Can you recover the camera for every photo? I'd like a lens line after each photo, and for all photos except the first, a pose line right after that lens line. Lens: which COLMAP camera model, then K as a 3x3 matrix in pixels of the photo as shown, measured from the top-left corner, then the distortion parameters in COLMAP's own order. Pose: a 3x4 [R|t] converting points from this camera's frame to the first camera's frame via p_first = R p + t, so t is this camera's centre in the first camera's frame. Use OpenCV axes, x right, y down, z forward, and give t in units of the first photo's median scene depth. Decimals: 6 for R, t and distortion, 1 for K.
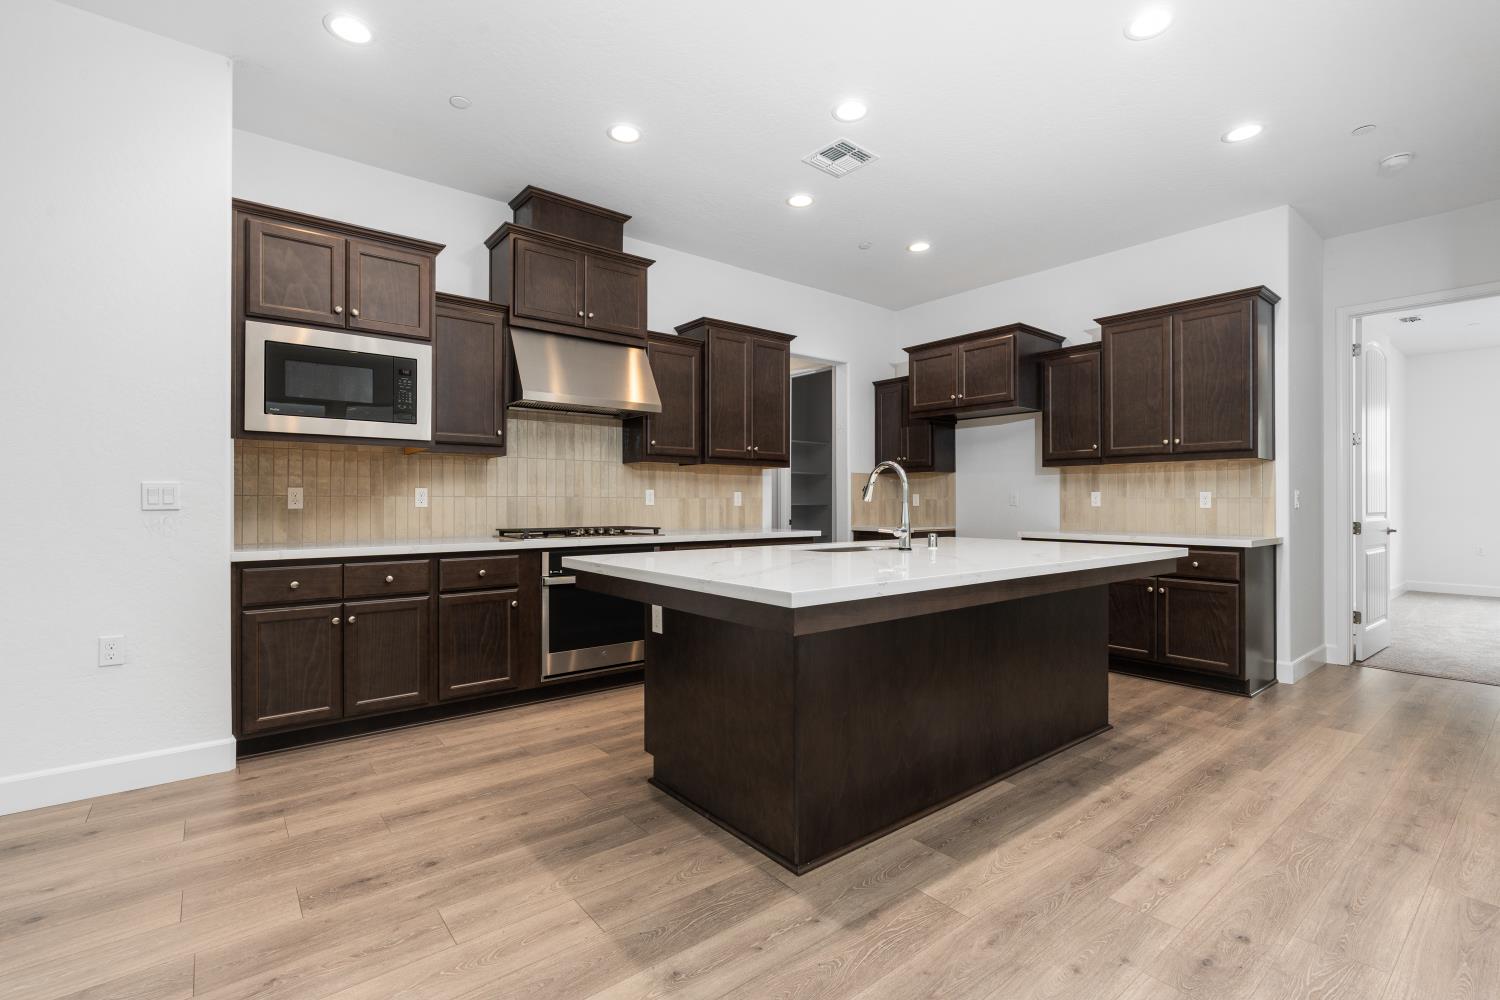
lens RADIAL K [[677.1, 0, 735.6], [0, 677.1, 493.2], [0, 0, 1]] dist [-0.000992, 0.001040]
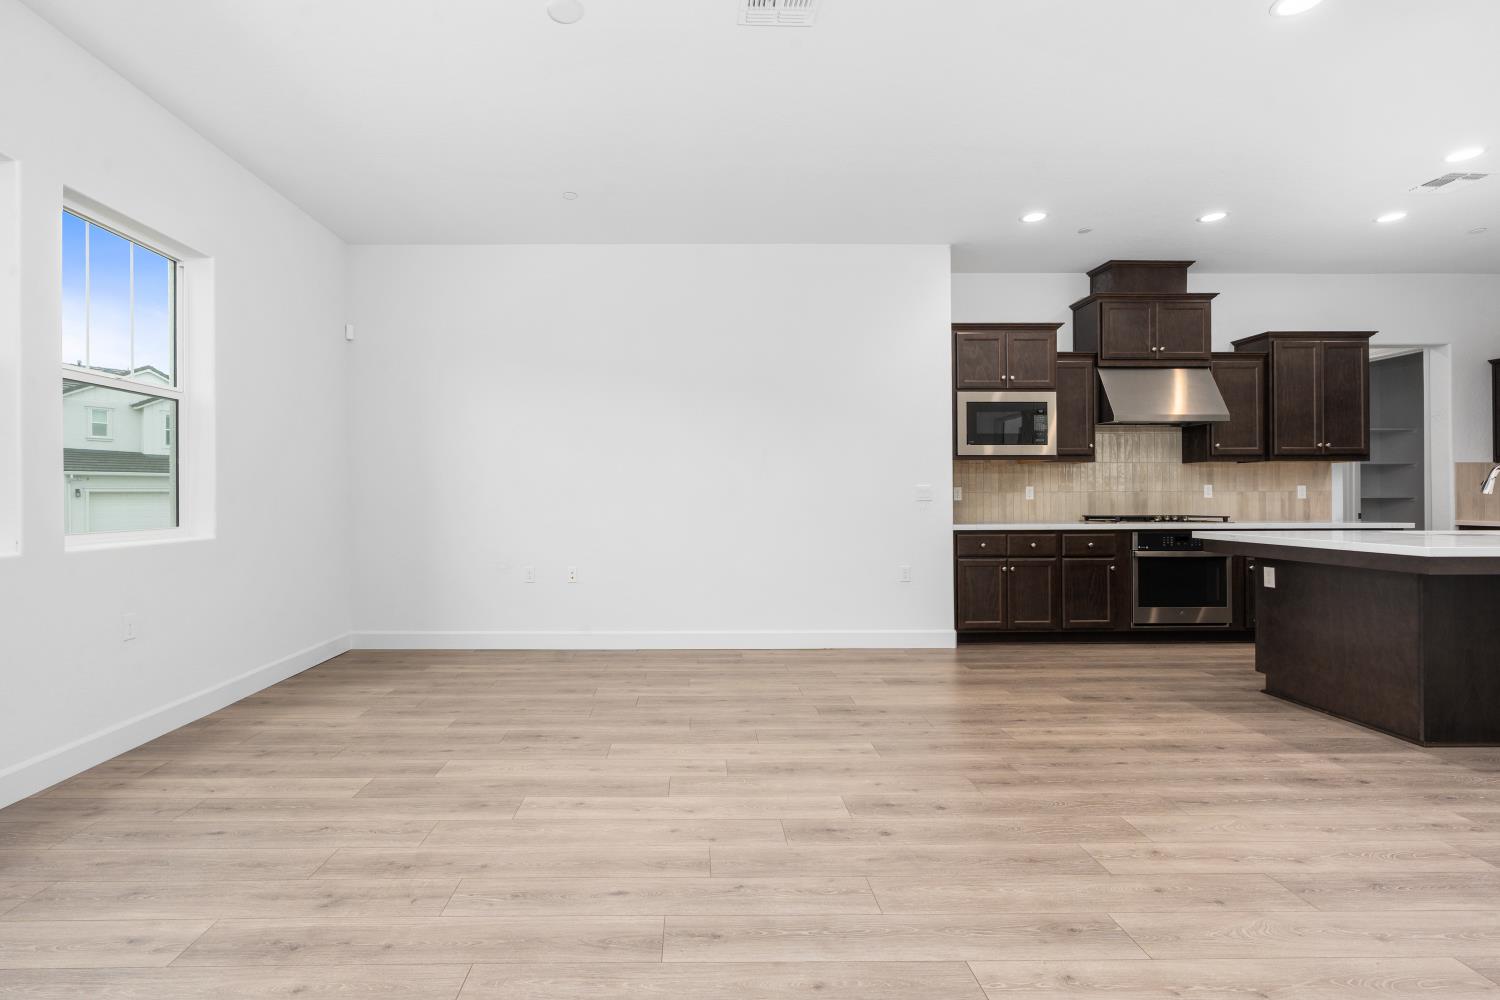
lens RADIAL K [[677.1, 0, 720.0], [0, 677.1, 492.3], [0, 0, 1]] dist [-0.000992, 0.001040]
pose [[0.798939, -0.007721, -0.601362, -0.141820], [0.012119, 0.999921, 0.003262, -0.008652], [0.601290, -0.009895, 0.798970, -0.645405]]
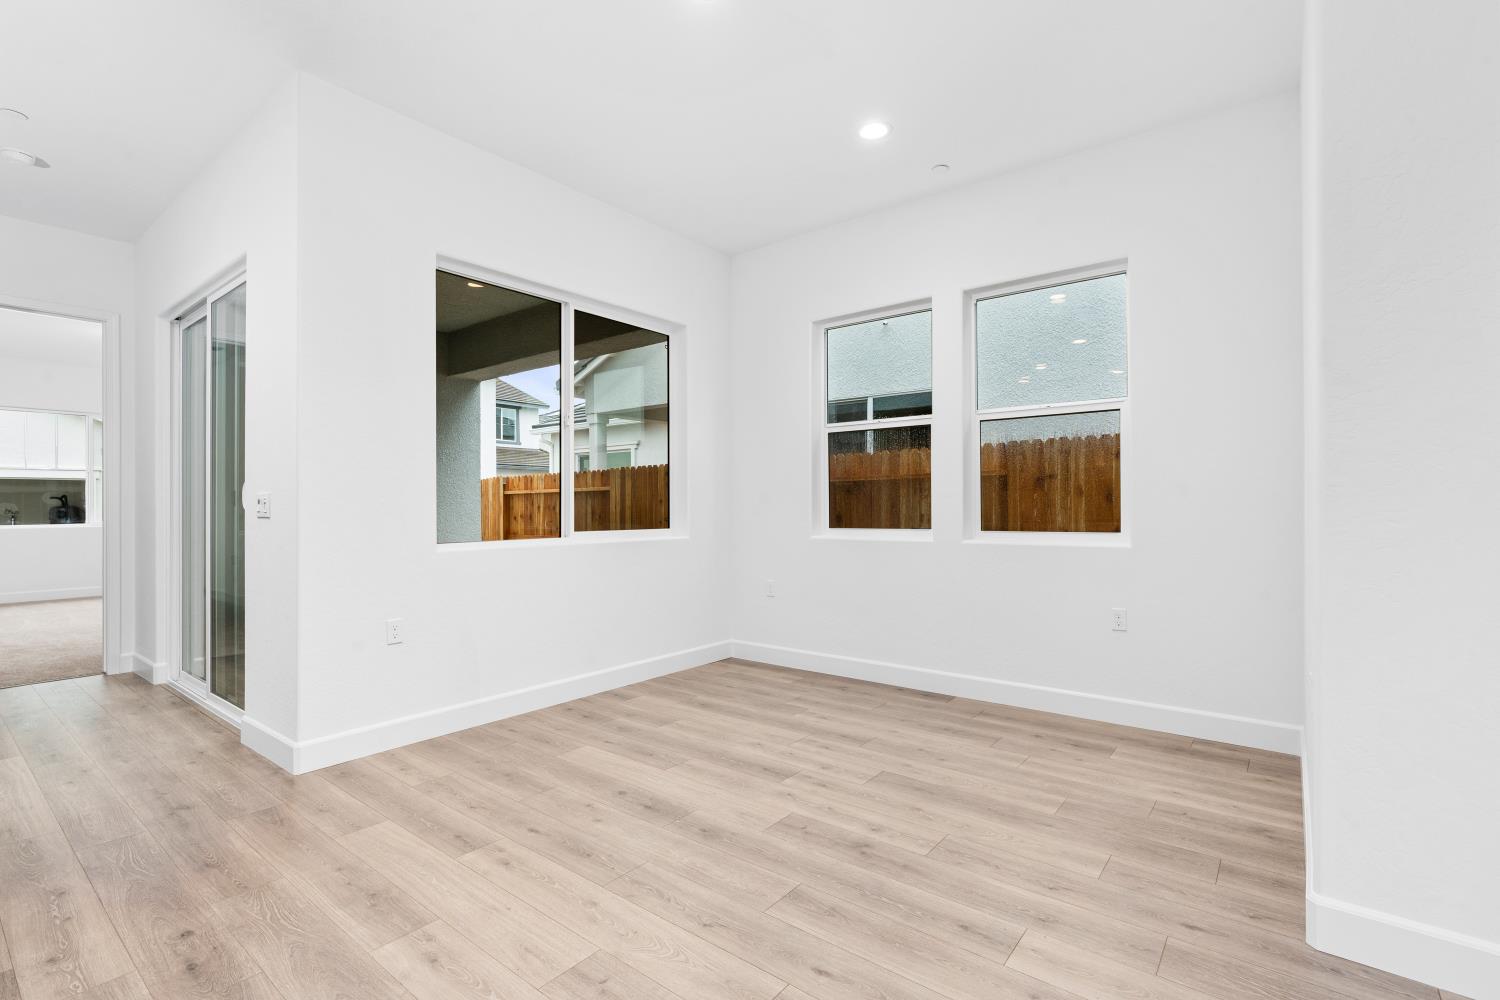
lens RADIAL K [[677.1, 0, 760.4], [0, 677.1, 508.0], [0, 0, 1]] dist [-0.000992, 0.001040]
pose [[-0.233924, -0.001562, 0.972254, -0.231099], [-0.009364, 0.999956, -0.000646, -0.000987], [-0.972210, -0.009255, -0.233929, 0.196251]]
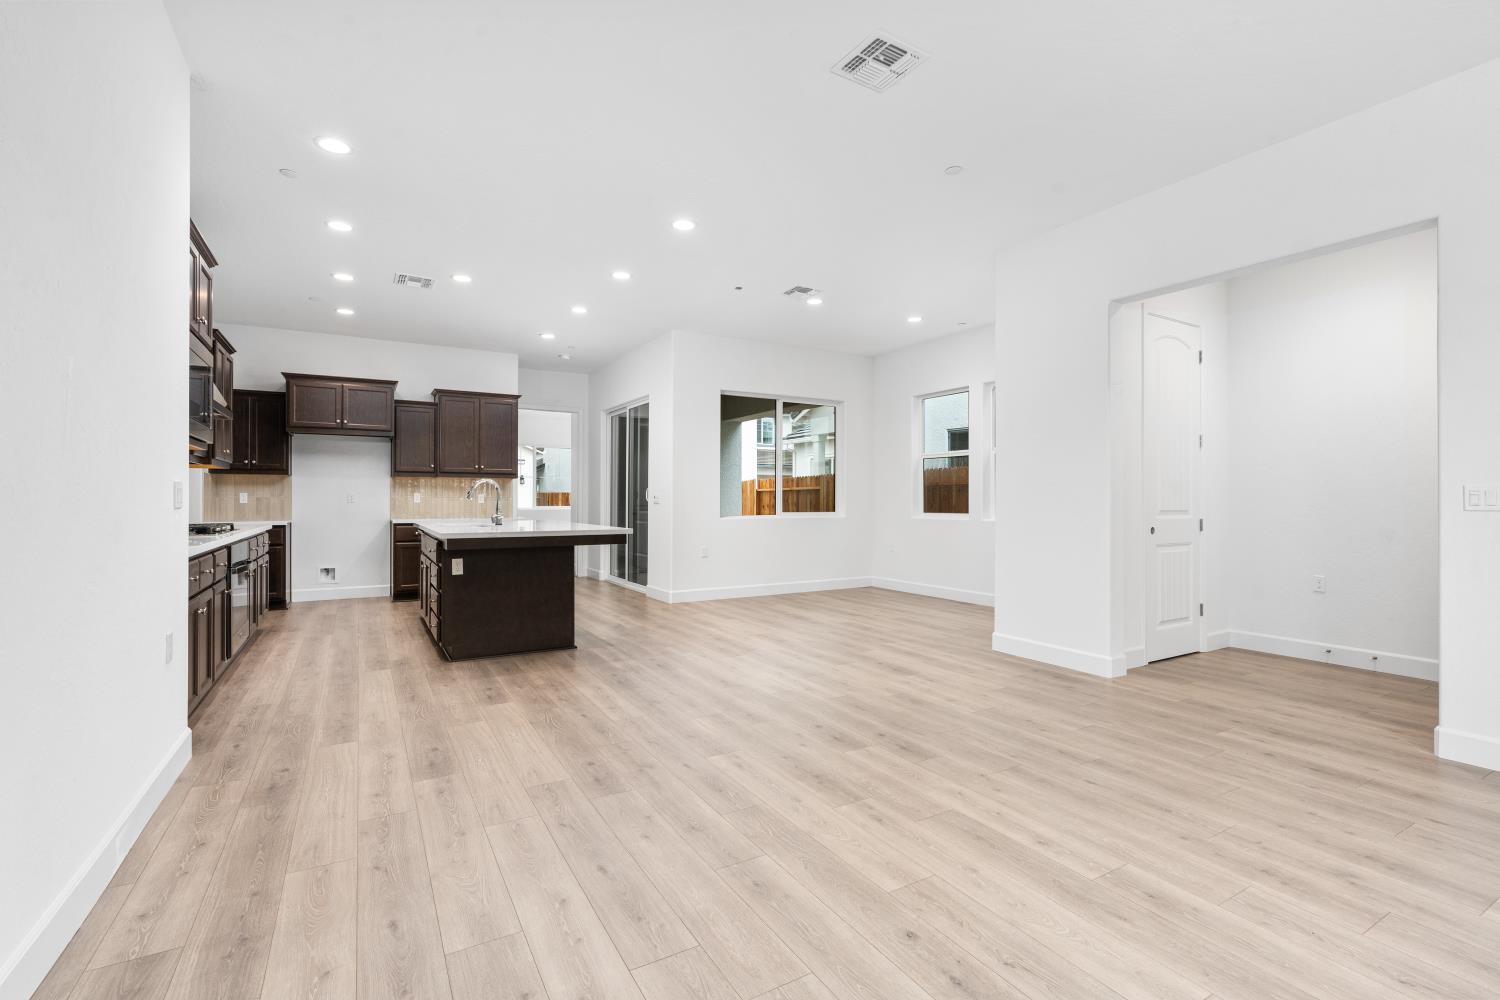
lens RADIAL K [[677.1, 0, 727.3], [0, 677.1, 497.3], [0, 0, 1]] dist [-0.000992, 0.001040]
pose [[0.182716, 0.004305, 0.983156, -1.344488], [-0.015320, 0.999881, -0.001531, -0.002268], [-0.983046, -0.014782, 0.182760, -0.004571]]
